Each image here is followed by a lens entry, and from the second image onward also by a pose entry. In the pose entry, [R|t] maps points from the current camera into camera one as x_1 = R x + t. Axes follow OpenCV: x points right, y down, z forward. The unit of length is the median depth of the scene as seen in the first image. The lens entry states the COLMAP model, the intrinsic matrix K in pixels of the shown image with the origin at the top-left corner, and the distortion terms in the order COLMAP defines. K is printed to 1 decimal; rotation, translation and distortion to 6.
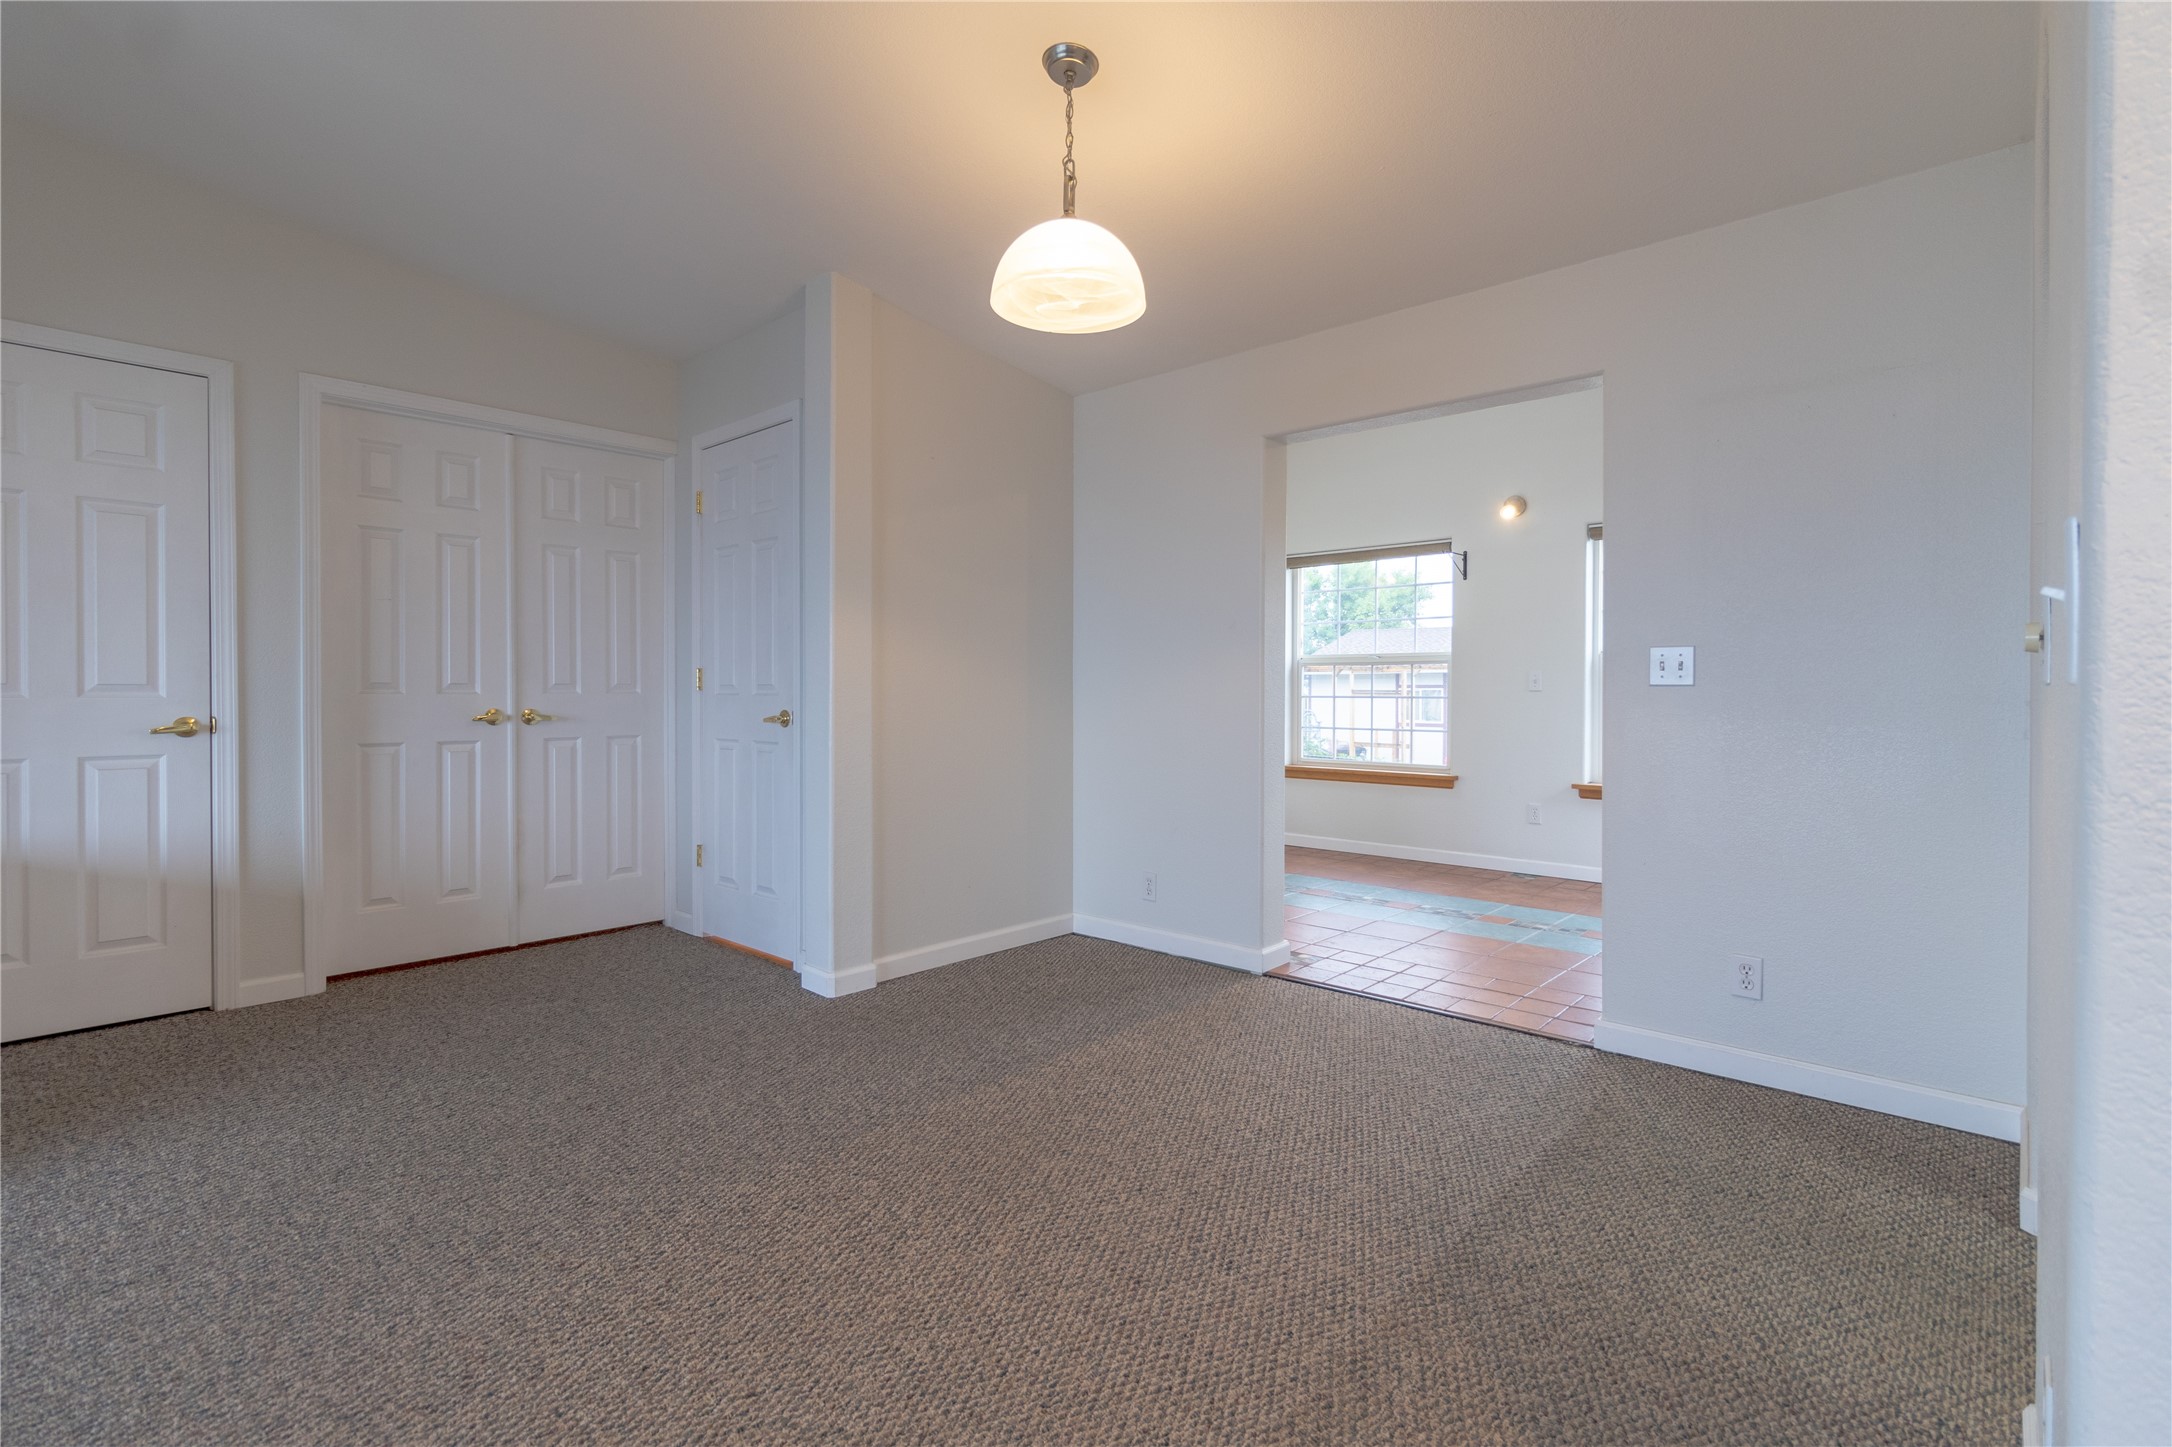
lens RADIAL K [[1033.7, 0, 1097.9], [0, 1033.7, 705.8], [0, 0, 1]] dist [0.000131, 0.000221]
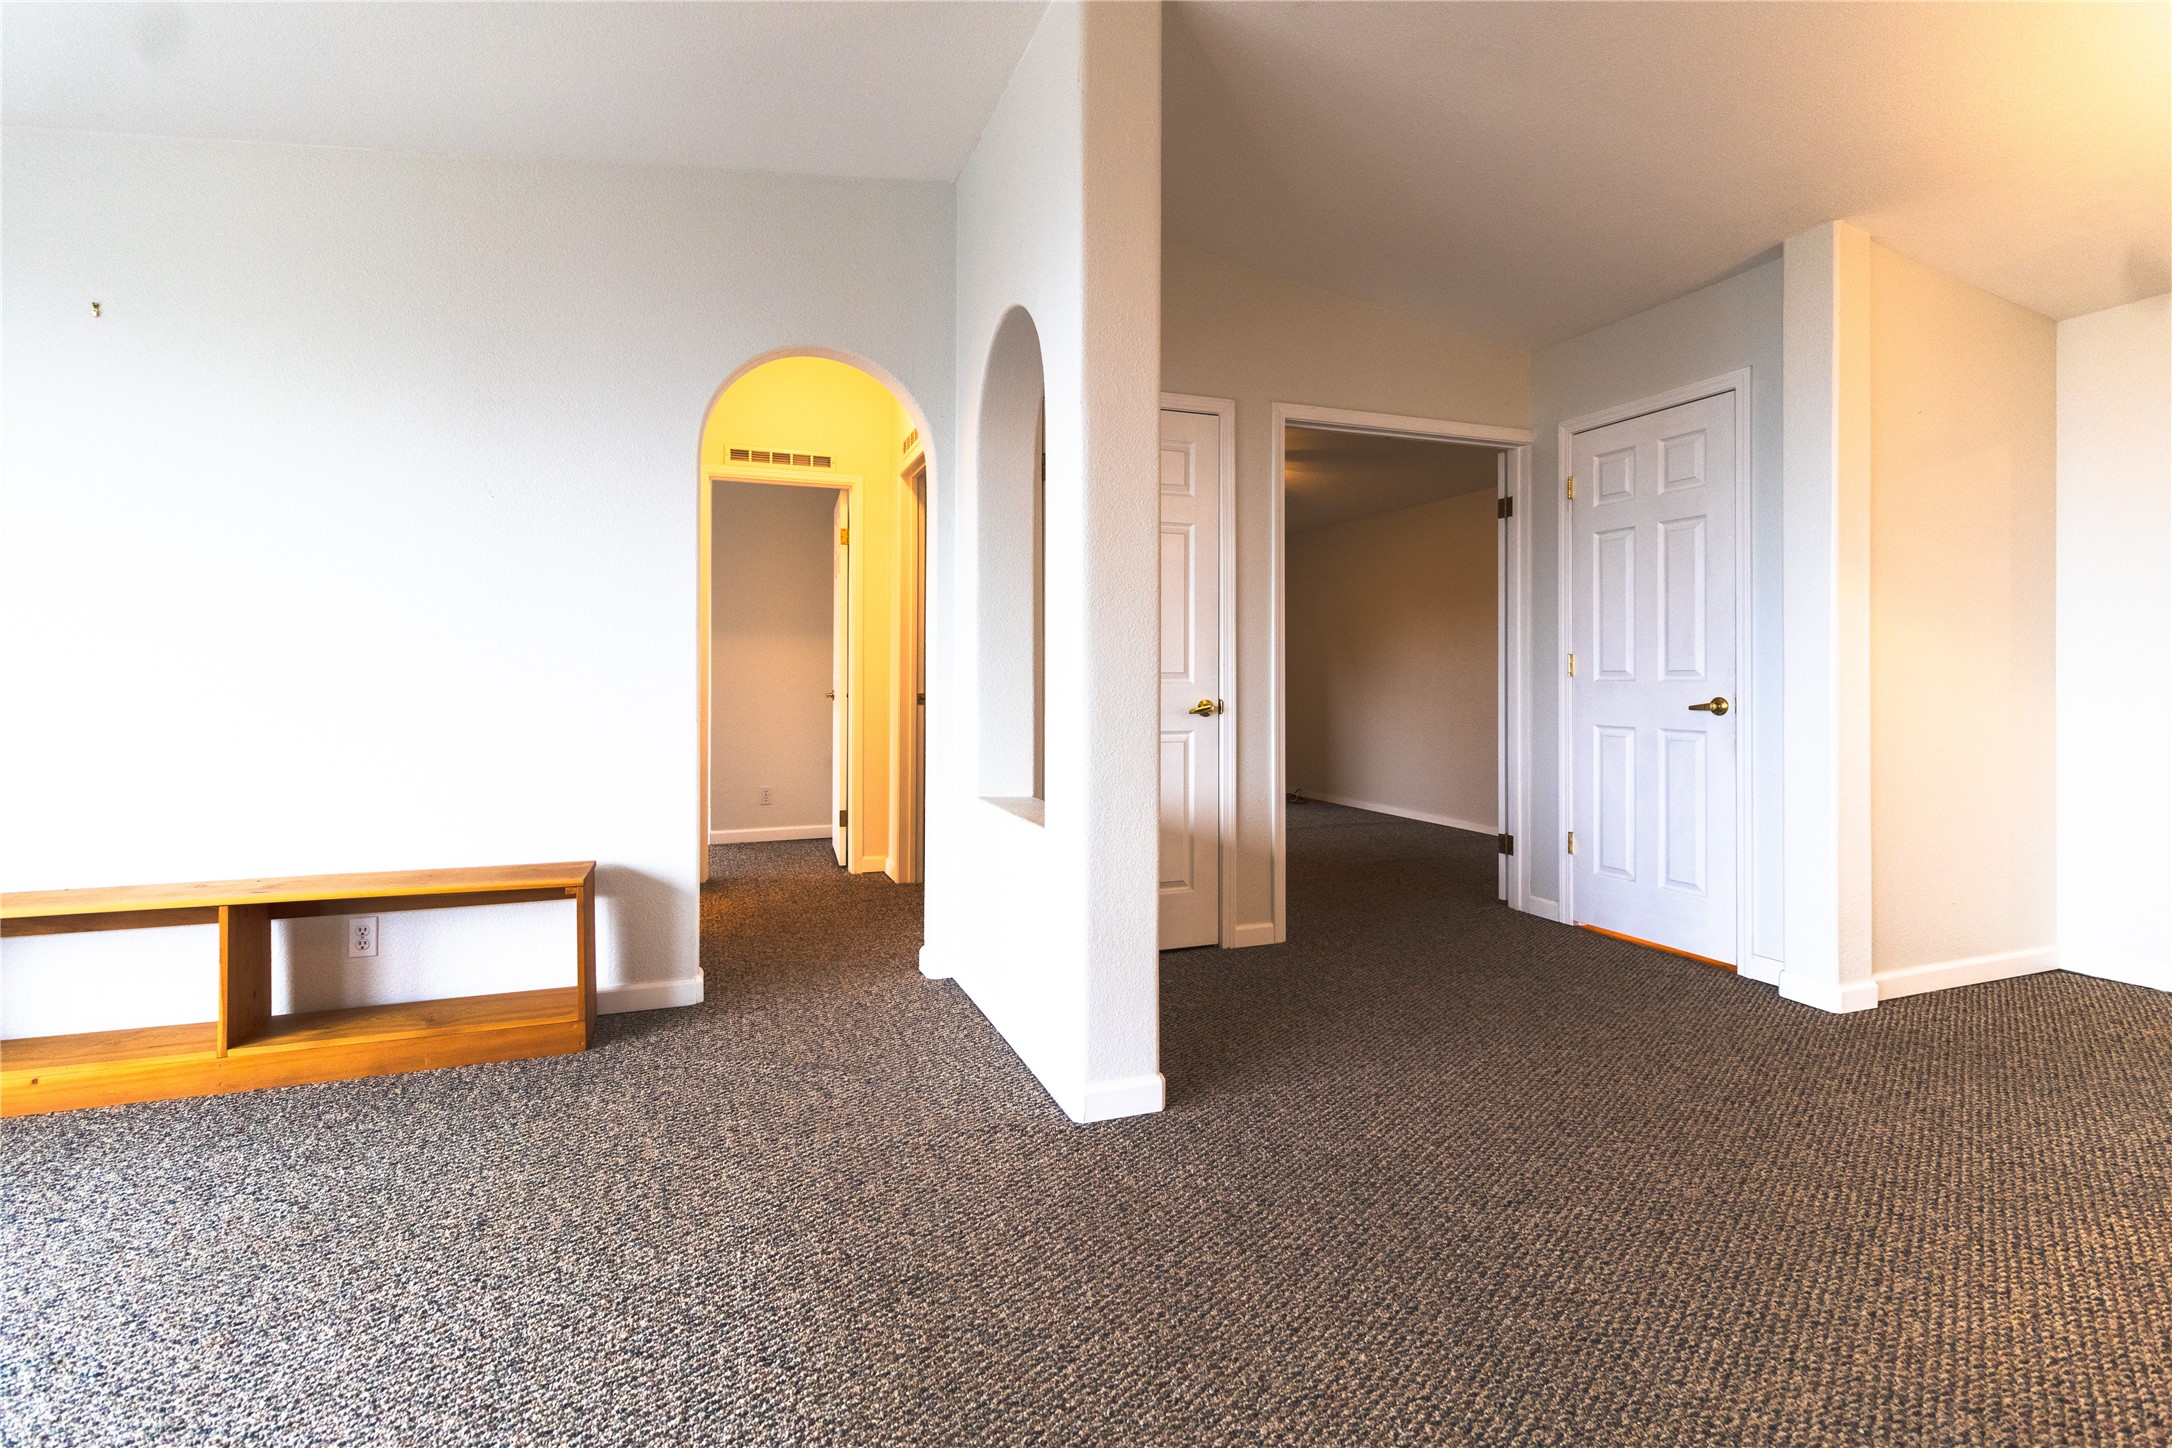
lens RADIAL K [[1014.6, 0, 1080.5], [0, 1014.6, 679.5], [0, 0, 1]] dist [0.000554, -0.000311]
pose [[0.890376, -0.001810, -0.455221, -0.465601], [-0.005849, 0.999864, -0.015416, 0.006657], [0.455187, 0.016388, 0.890245, -0.109290]]
